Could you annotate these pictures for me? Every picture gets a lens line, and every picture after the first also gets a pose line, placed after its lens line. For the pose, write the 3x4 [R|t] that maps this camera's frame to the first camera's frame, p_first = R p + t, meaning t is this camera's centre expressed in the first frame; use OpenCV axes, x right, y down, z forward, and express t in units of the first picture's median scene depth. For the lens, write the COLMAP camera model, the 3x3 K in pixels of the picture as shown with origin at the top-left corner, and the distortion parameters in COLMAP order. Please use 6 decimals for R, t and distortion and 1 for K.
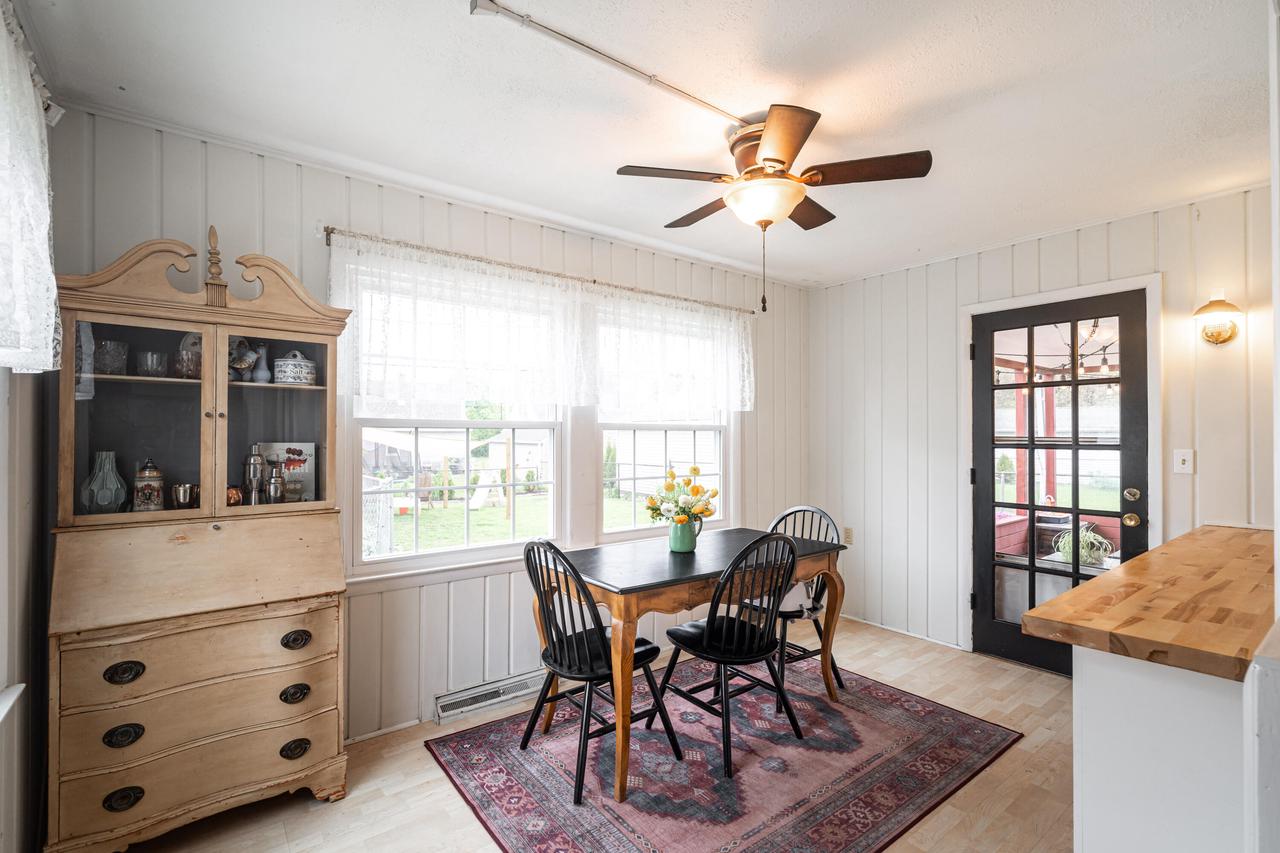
lens RADIAL K [[578.9, 0, 630.9], [0, 578.9, 431.8], [0, 0, 1]] dist [-0.004572, 0.000827]
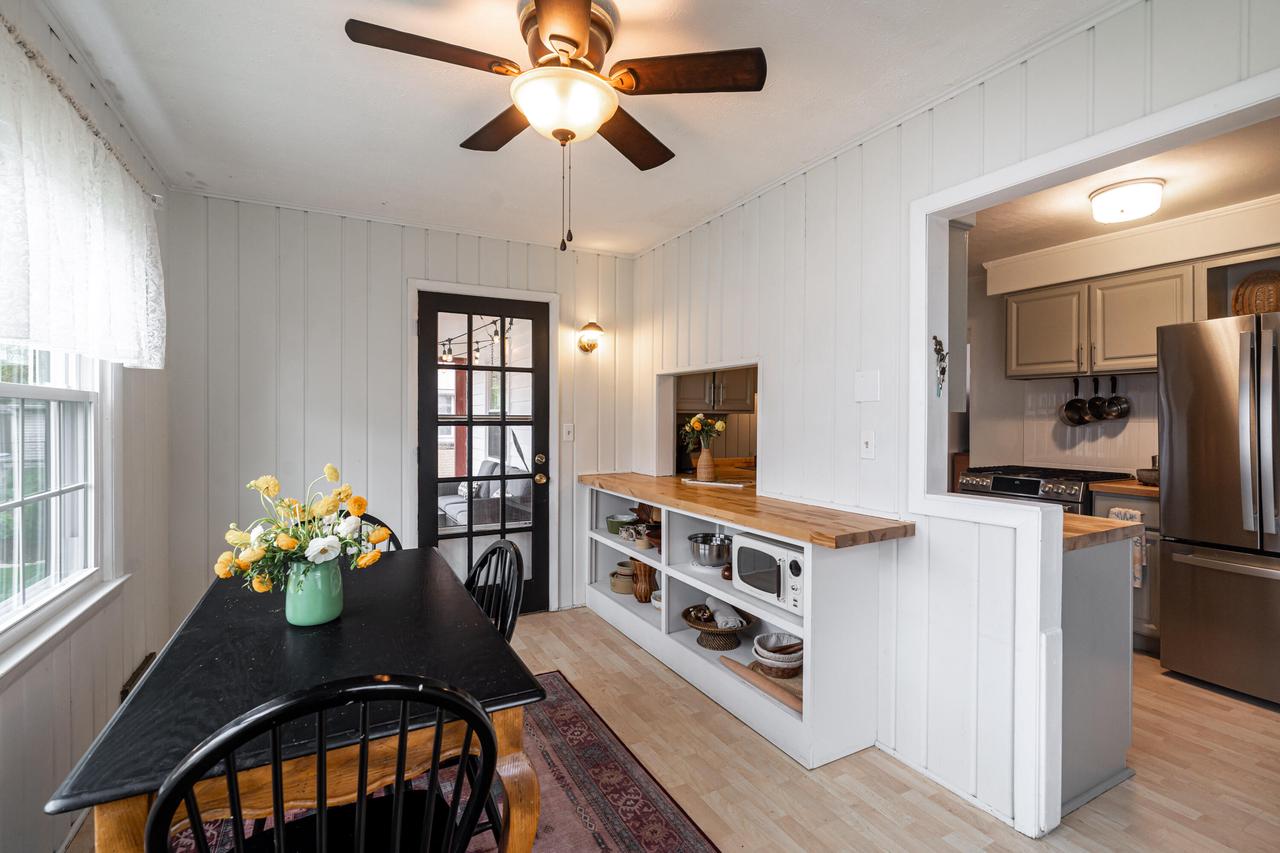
lens RADIAL K [[578.9, 0, 632.2], [0, 578.9, 418.0], [0, 0, 1]] dist [-0.004572, 0.000827]
pose [[0.155213, -0.002214, 0.987879, -0.383043], [-0.008254, 0.999960, 0.003538, 0.009674], [-0.987847, -0.008703, 0.155188, 0.583548]]
